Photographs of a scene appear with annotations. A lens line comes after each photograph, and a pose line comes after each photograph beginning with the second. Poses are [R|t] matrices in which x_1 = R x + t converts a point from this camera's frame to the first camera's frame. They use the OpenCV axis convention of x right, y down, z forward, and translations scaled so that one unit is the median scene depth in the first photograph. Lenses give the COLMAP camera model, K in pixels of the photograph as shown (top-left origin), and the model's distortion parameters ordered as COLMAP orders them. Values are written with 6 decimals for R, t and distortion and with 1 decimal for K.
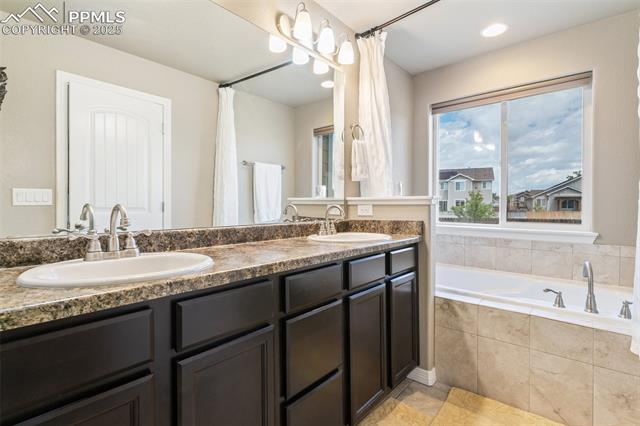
lens RADIAL K [[305.4, 0, 318.4], [0, 305.4, 211.8], [0, 0, 1]] dist [0.001946, 0.002185]
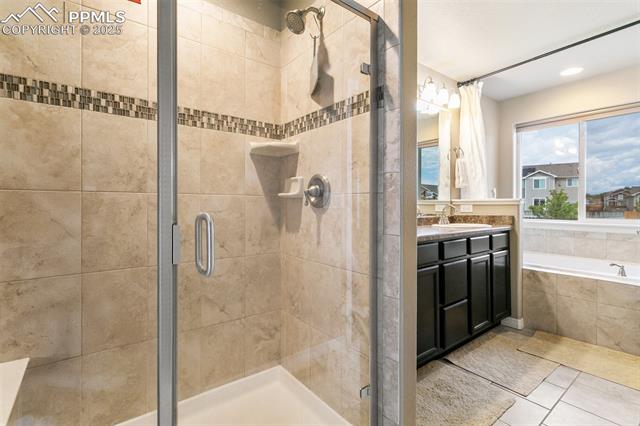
lens RADIAL K [[305.4, 0, 313.9], [0, 305.4, 210.3], [0, 0, 1]] dist [0.001946, 0.002185]
pose [[0.979965, 0.000041, -0.199170, -0.288938], [-0.000946, 0.999990, -0.004445, 0.011442], [0.199168, 0.004544, 0.979955, -0.594312]]
